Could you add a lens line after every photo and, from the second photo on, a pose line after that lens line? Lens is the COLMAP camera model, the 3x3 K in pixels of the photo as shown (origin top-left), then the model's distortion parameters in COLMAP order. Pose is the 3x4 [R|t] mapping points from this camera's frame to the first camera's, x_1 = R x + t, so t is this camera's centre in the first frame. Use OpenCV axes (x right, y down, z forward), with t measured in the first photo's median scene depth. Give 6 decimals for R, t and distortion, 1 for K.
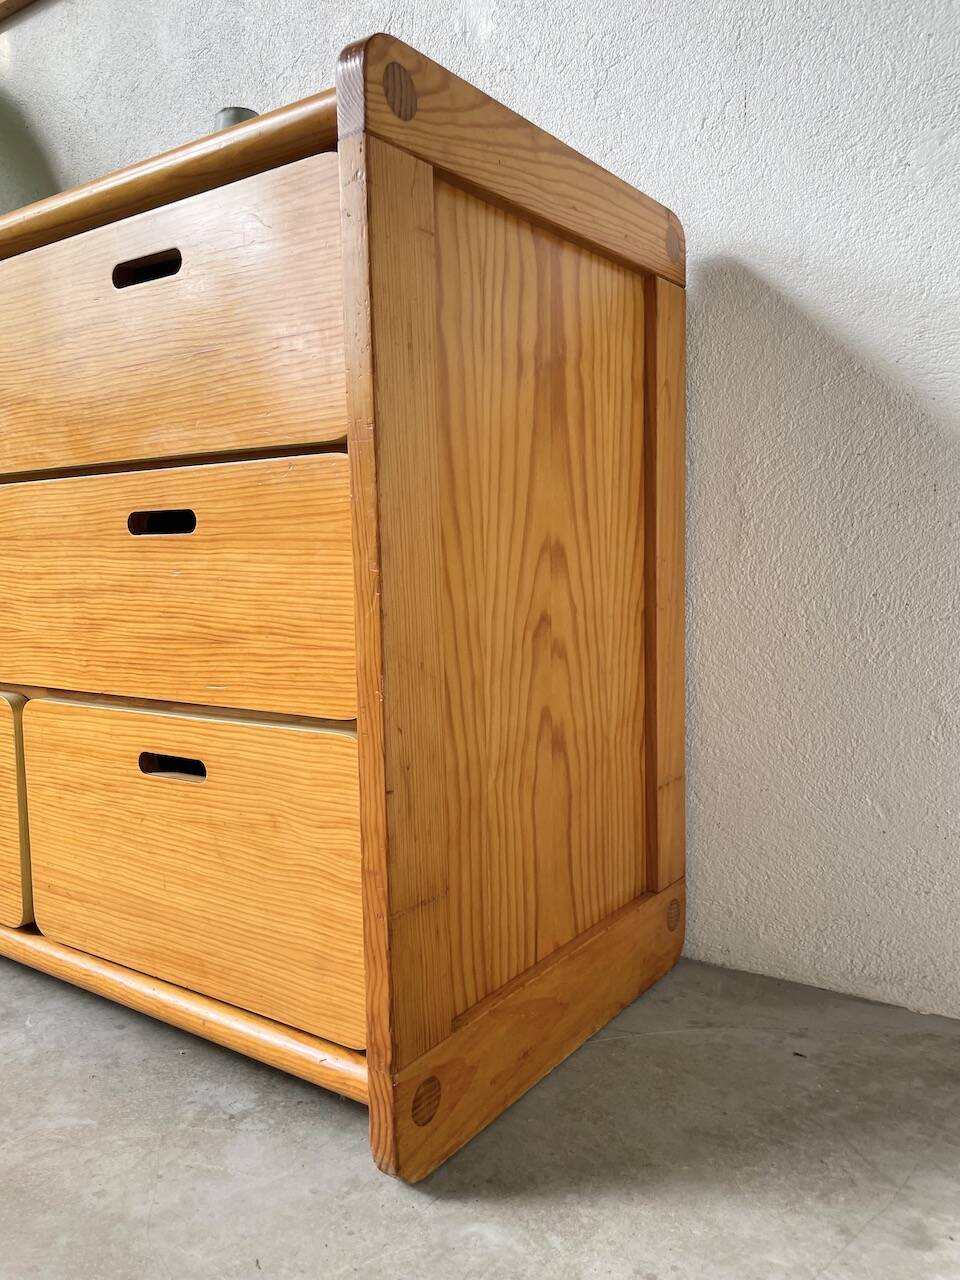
lens RADIAL K [[970.3, 0, 485.2], [0, 970.3, 644.7], [0, 0, 1]] dist [0.084541, -0.117383]
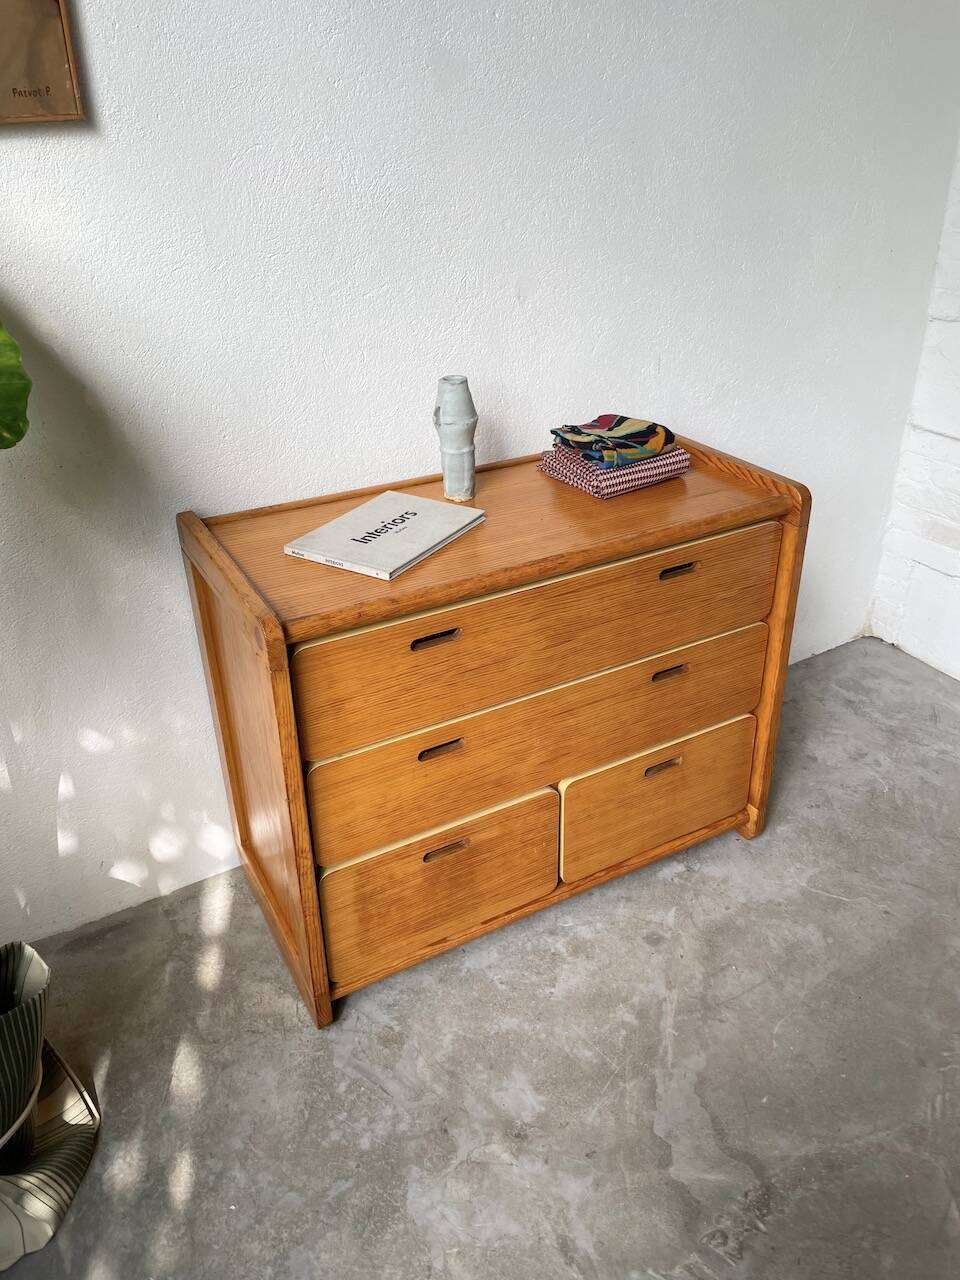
lens RADIAL K [[966.7, 0, 478.8], [0, 966.7, 626.2], [0, 0, 1]] dist [0.083999, -0.112385]
pose [[0.442945, -0.416357, 0.794007, -2.251046], [0.102518, 0.903339, 0.416497, -1.191379], [-0.890668, -0.103085, 0.442814, 0.456390]]
